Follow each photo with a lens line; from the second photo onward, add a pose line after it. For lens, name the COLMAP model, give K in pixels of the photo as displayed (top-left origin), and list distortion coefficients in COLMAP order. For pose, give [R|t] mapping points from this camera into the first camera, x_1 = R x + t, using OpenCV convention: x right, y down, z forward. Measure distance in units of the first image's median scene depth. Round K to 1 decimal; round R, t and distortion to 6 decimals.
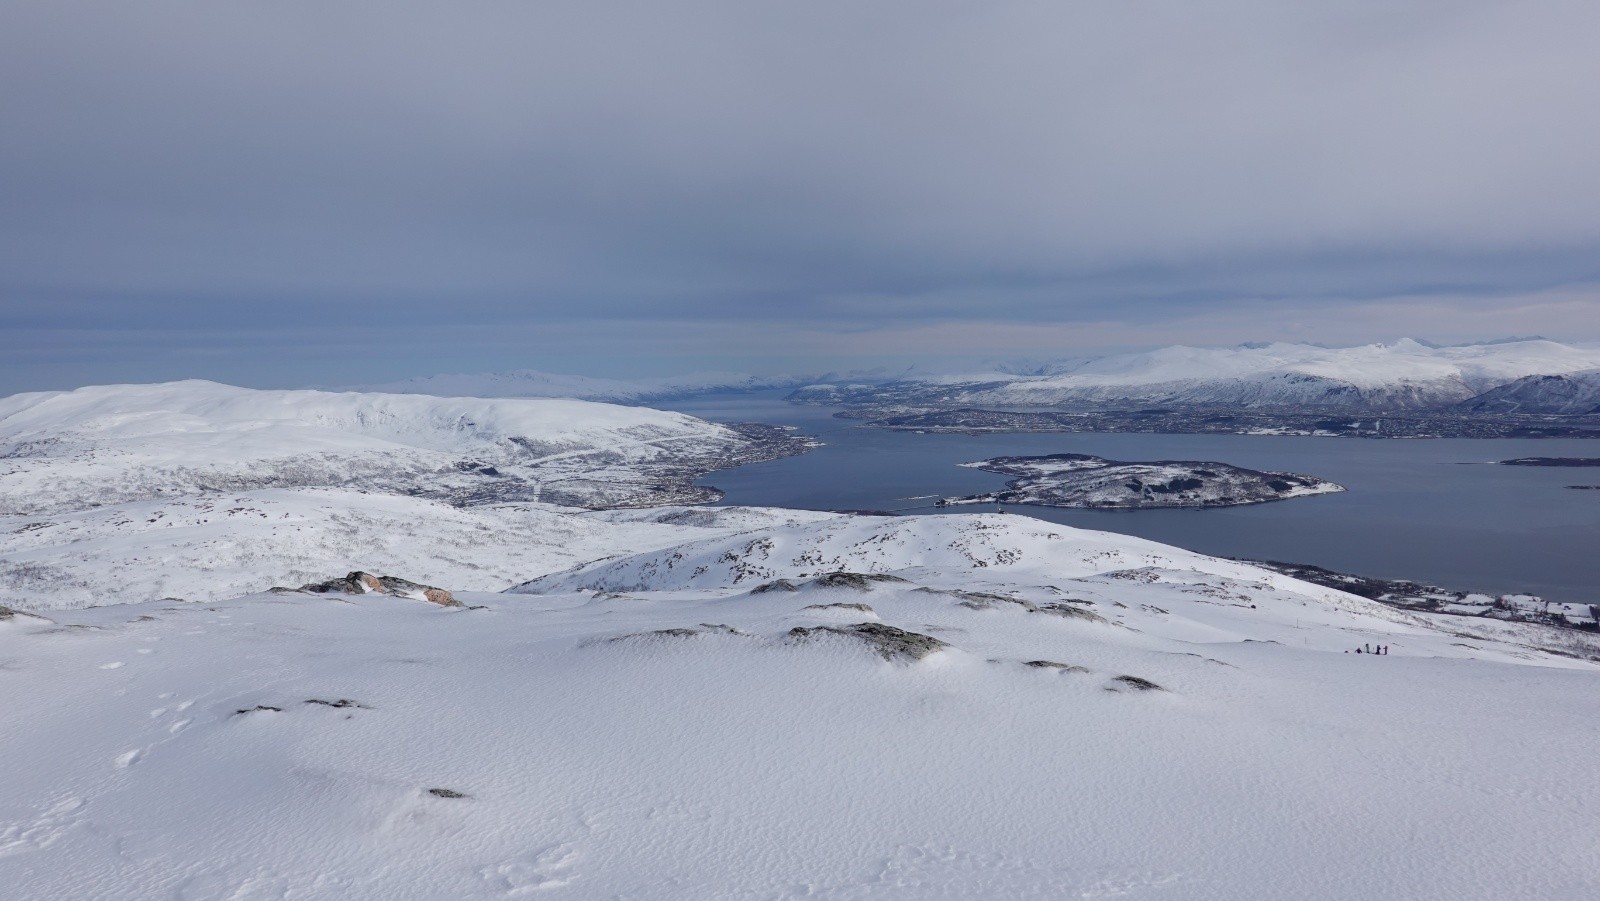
lens RADIAL K [[1104.8, 0, 798.6], [0, 1104.8, 417.0], [0, 0, 1]] dist [0.045574, -0.022388]
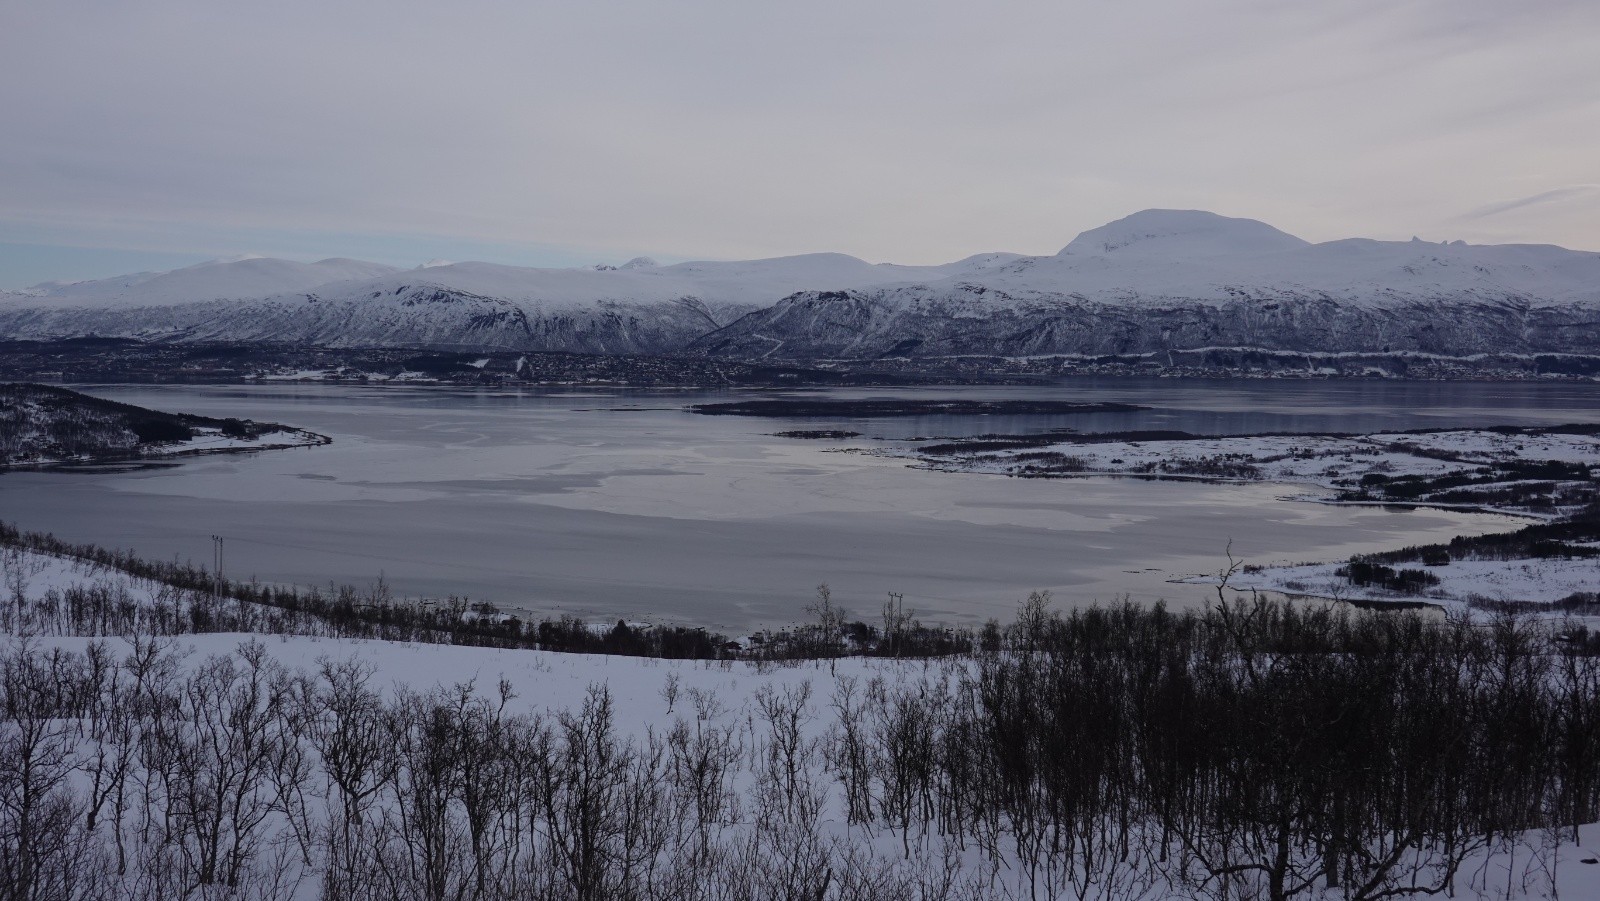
lens RADIAL K [[2187.9, 0, 779.0], [0, 2187.9, 468.8], [0, 0, 1]] dist [-0.009010, 0.000000]
pose [[0.856009, -0.004693, 0.516940, 0.155762], [-0.006593, 0.999778, 0.019993, 0.040823], [-0.516919, -0.020522, 0.855788, 0.165337]]
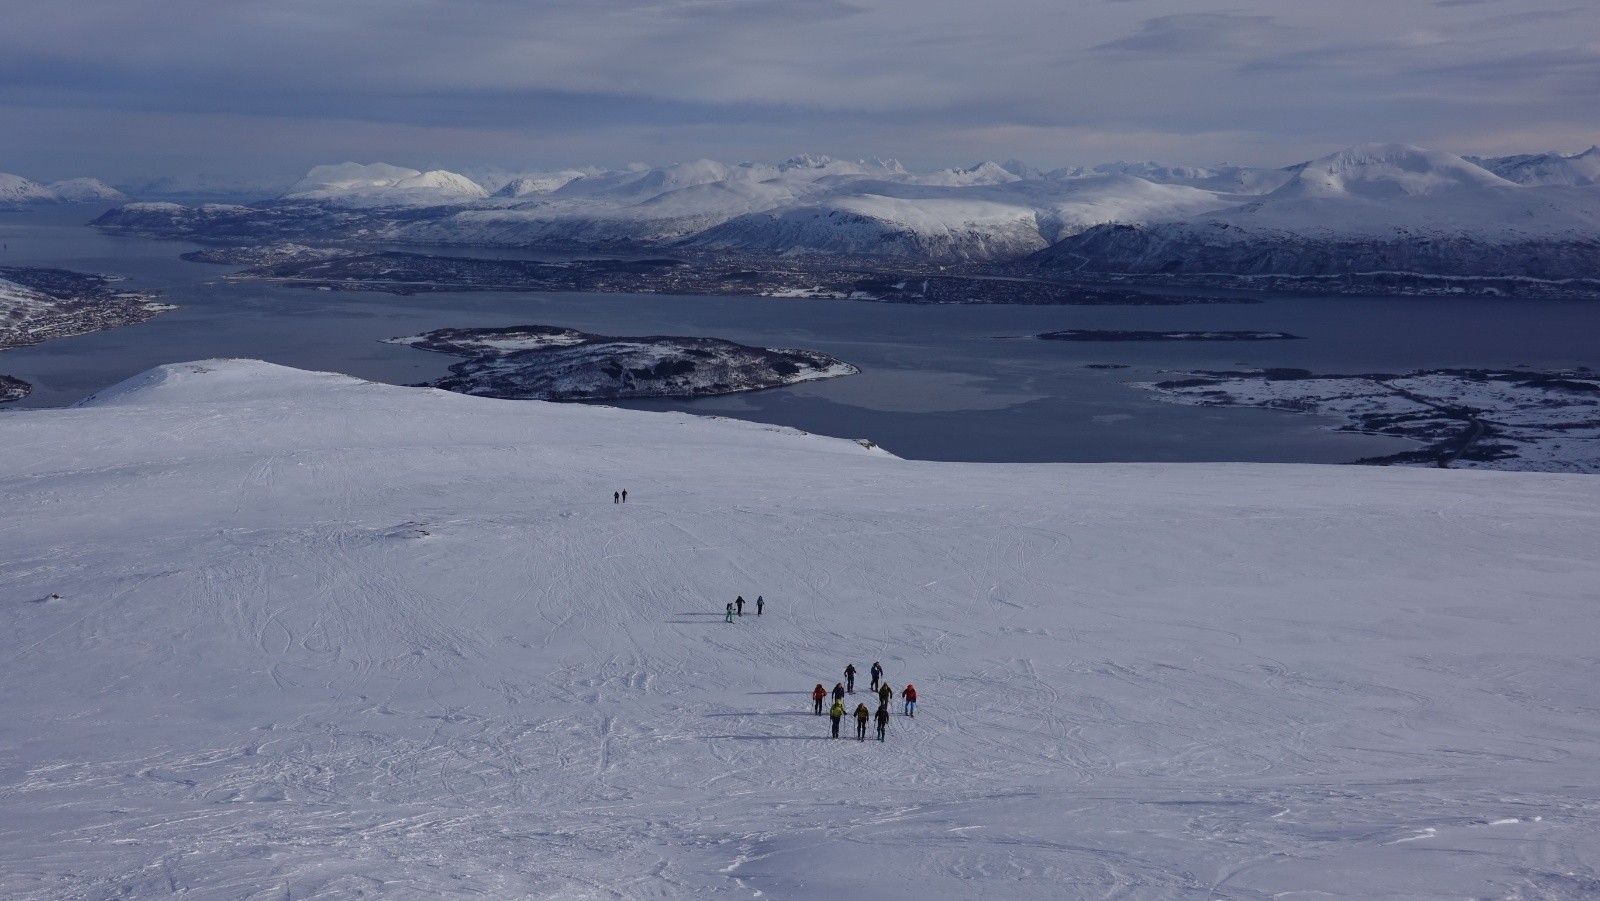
lens RADIAL K [[1715.5, 0, 788.1], [0, 1715.5, 453.8], [0, 0, 1]] dist [0.039437, 0.000000]
pose [[0.930914, -0.025905, 0.364319, -0.016317], [-0.016242, 0.993559, 0.112149, -0.011615], [-0.364878, -0.110318, 0.924497, -0.114587]]
